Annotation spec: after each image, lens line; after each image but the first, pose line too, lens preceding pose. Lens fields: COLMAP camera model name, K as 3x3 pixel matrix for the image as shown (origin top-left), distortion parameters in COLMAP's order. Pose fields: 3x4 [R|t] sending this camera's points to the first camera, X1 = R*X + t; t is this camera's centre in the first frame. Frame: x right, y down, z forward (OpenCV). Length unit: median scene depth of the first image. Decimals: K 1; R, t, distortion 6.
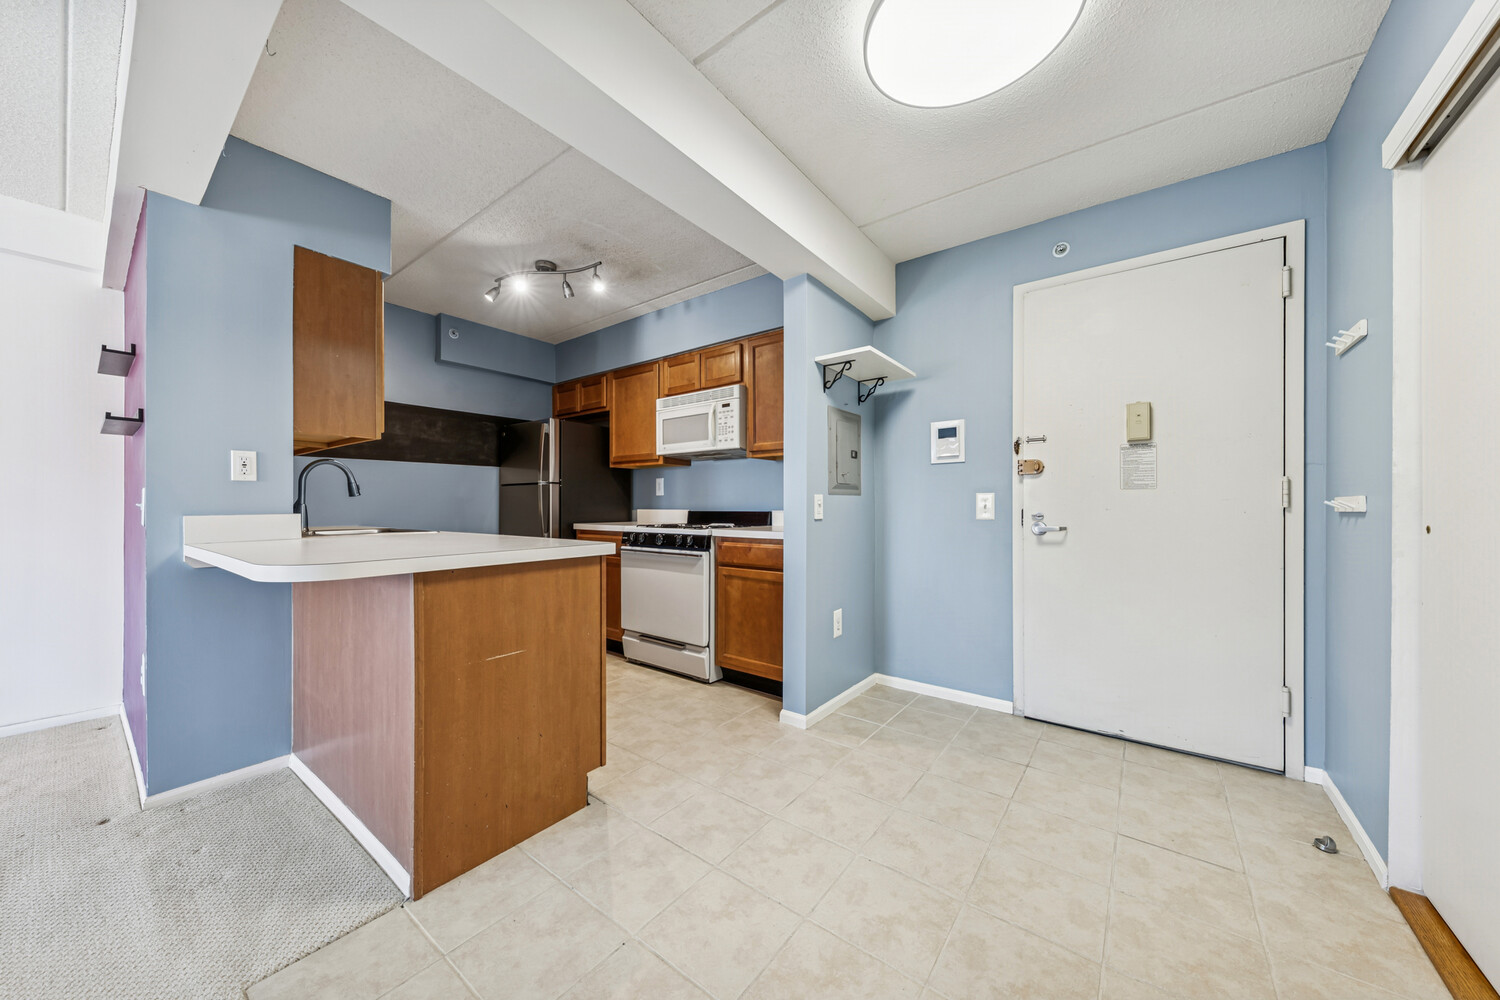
lens RADIAL K [[514.0, 0, 749.1], [0, 514.0, 508.4], [0, 0, 1]] dist [-0.001029, -0.000089]
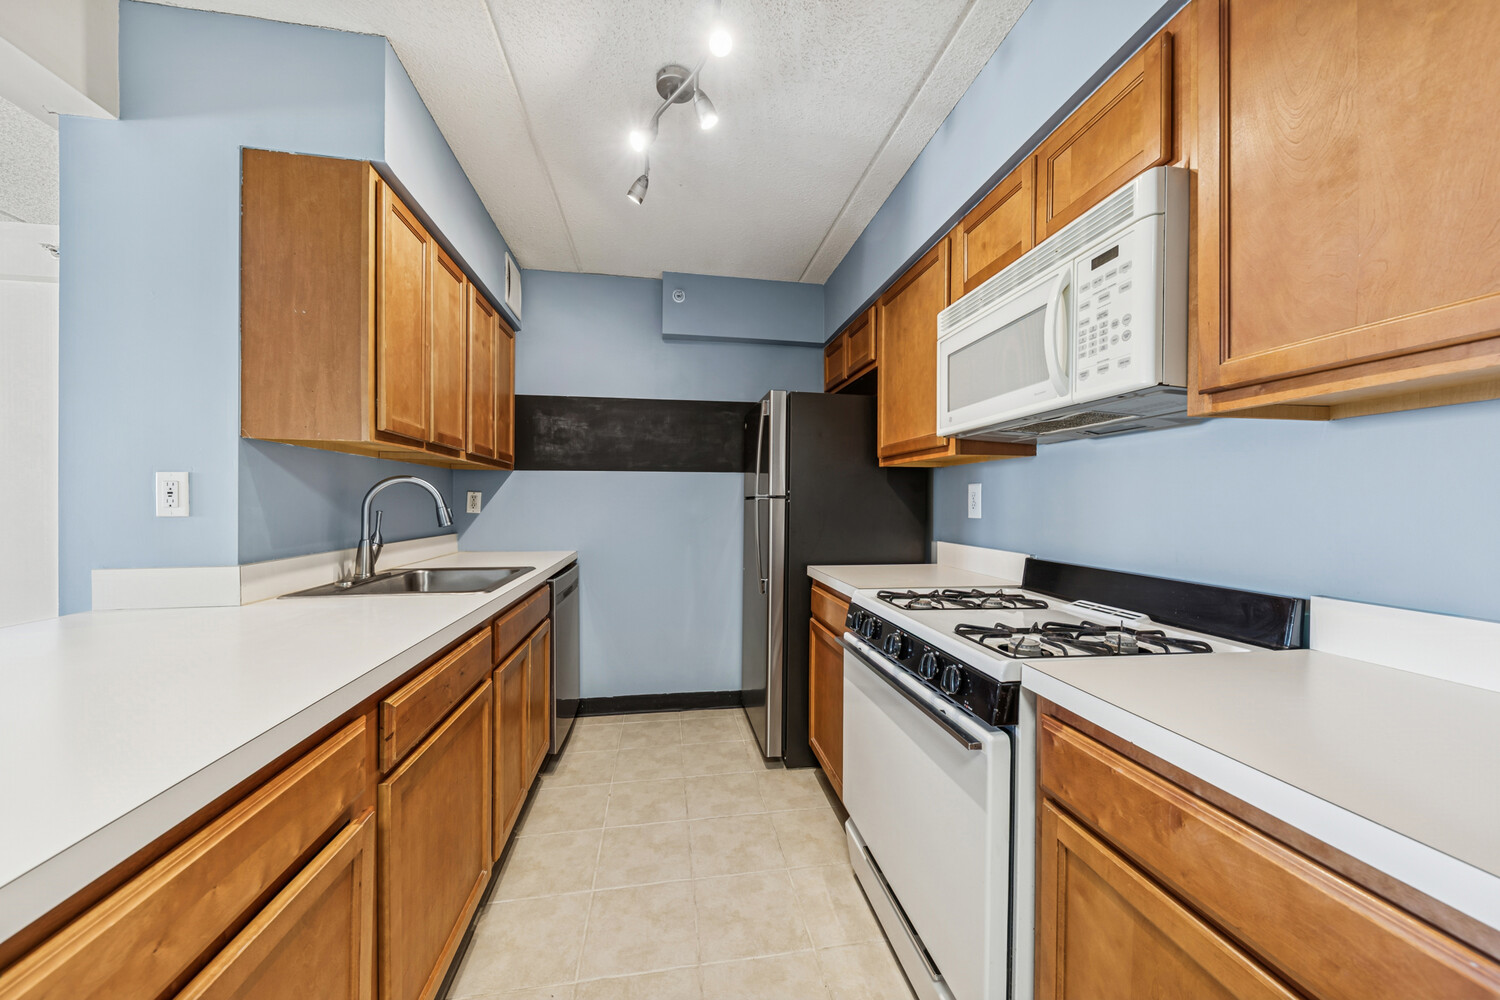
lens RADIAL K [[514.0, 0, 749.1], [0, 514.0, 508.4], [0, 0, 1]] dist [-0.001029, -0.000089]
pose [[0.728002, 0.012310, -0.685465, 0.013179], [-0.010157, 0.999923, 0.007169, -0.042476], [0.685500, 0.001743, 0.728071, 0.568685]]
